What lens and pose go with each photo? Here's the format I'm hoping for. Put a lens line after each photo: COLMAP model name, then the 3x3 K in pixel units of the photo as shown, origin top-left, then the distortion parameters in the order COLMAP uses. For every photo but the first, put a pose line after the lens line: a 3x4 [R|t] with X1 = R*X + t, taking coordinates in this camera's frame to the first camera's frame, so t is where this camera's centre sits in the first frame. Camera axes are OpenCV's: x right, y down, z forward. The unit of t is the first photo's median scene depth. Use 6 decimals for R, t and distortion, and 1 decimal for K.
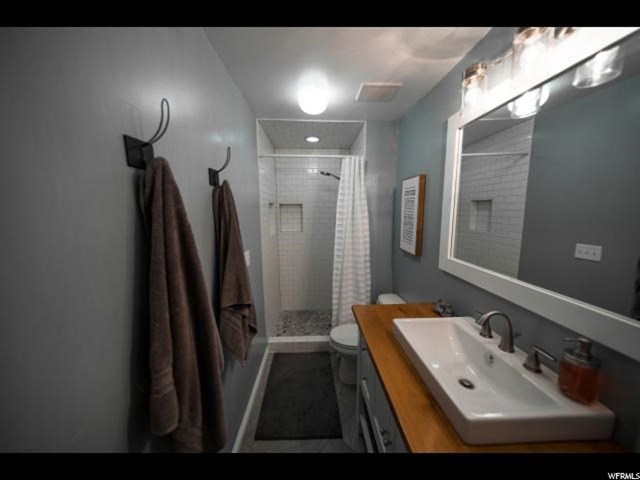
lens RADIAL K [[221.9, 0, 321.4], [0, 221.9, 240.6], [0, 0, 1]] dist [-0.000586, -0.000133]
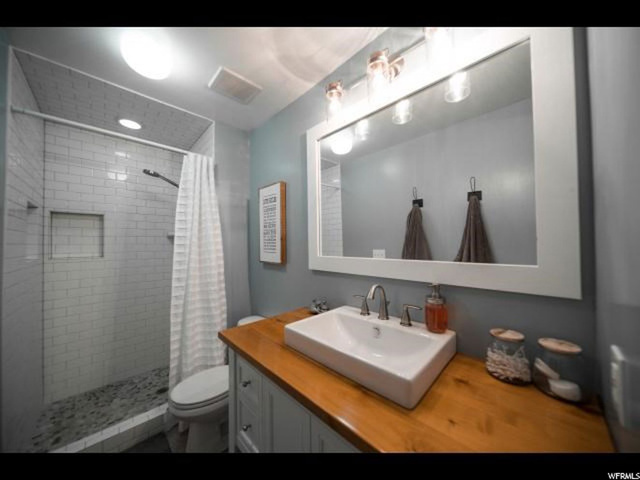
lens RADIAL K [[221.9, 0, 321.4], [0, 221.9, 240.6], [0, 0, 1]] dist [-0.000586, -0.000133]
pose [[0.736028, 0.007561, 0.676909, -0.079098], [0.105986, 0.986319, -0.126260, 0.089715], [-0.668603, 0.164674, 0.725157, 0.140609]]
